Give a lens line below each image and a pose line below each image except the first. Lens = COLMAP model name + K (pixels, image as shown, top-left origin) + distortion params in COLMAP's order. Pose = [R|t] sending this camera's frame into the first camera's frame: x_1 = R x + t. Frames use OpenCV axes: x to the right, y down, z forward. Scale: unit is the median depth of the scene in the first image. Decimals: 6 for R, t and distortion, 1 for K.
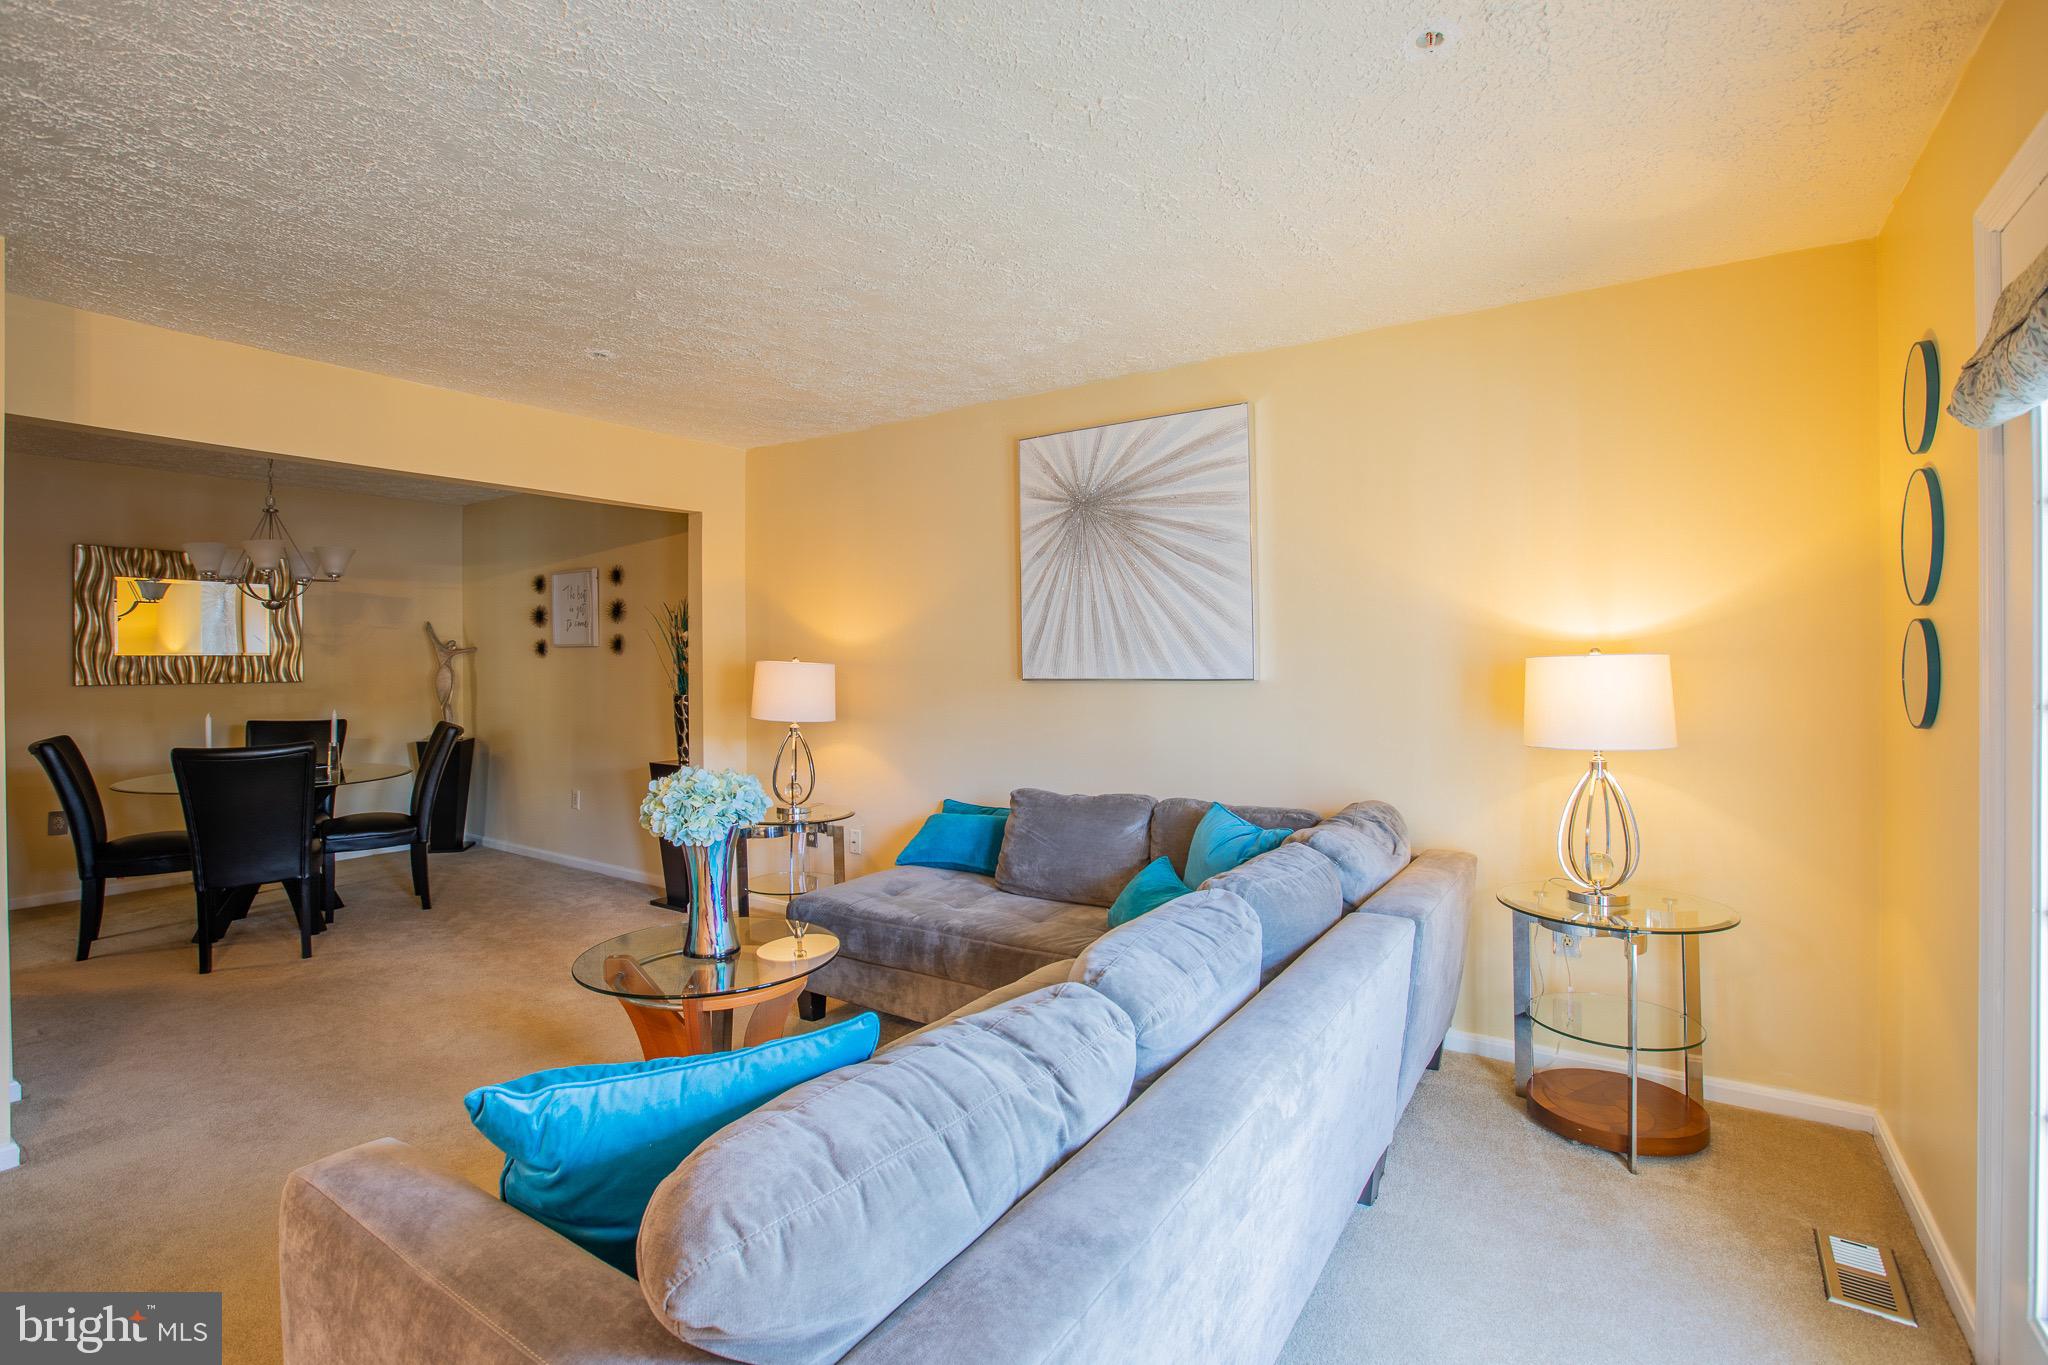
lens RADIAL K [[938.4, 0, 1022.9], [0, 938.4, 667.8], [0, 0, 1]] dist [-0.056735, 0.023136]
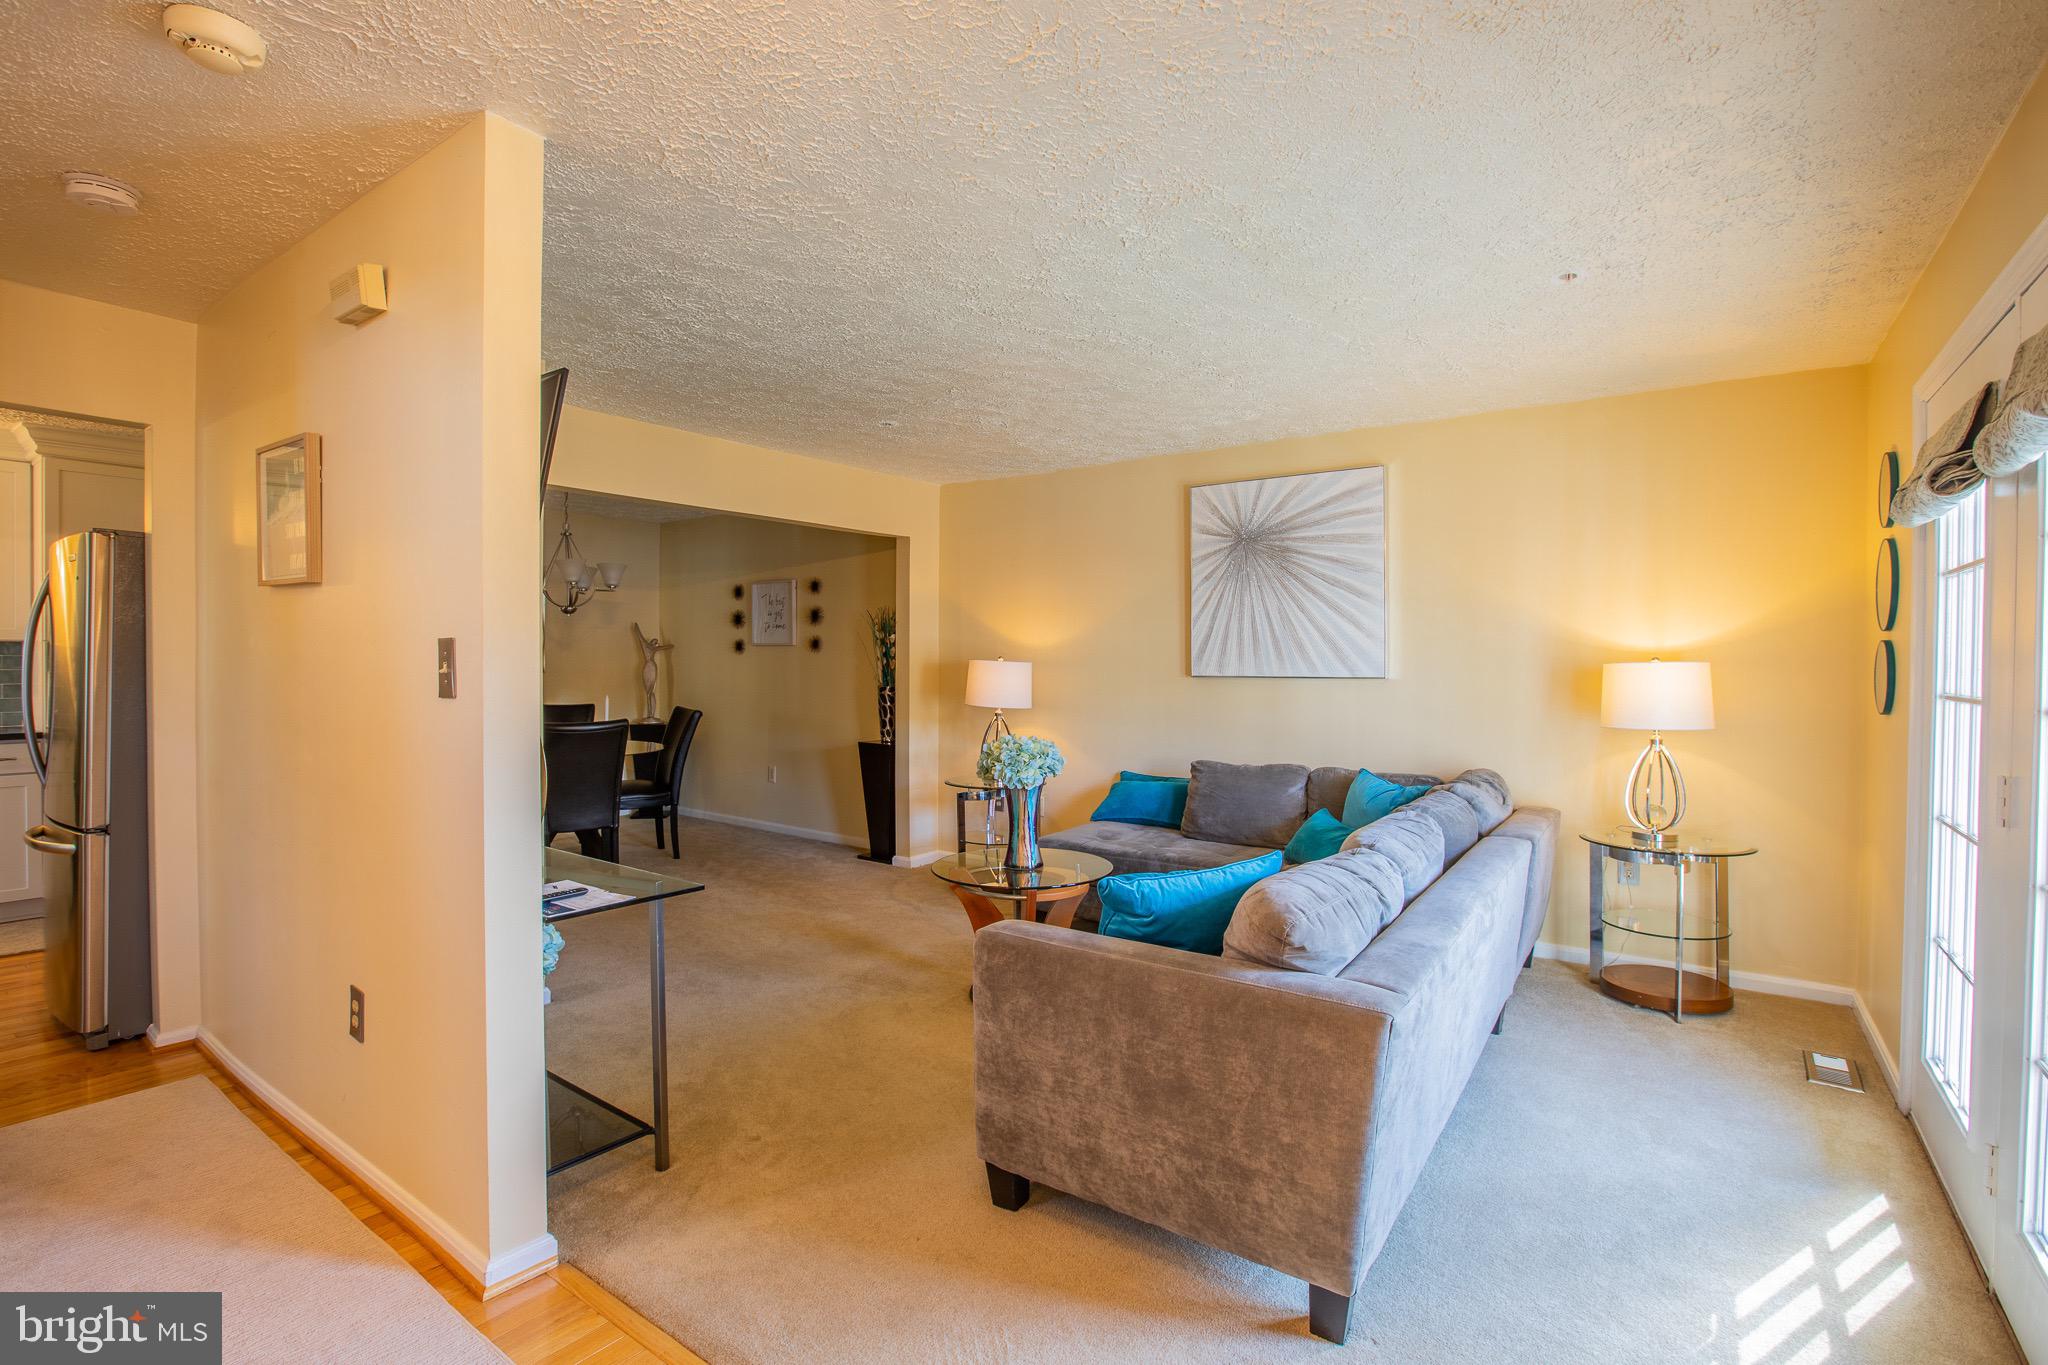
lens RADIAL K [[932.9, 0, 1019.4], [0, 932.9, 678.2], [0, 0, 1]] dist [-0.055417, 0.023599]
pose [[0.999464, 0.010970, -0.030844, -0.230504], [-0.010612, 0.999875, 0.011759, 0.003295], [0.030969, -0.011426, 0.999455, -0.318177]]
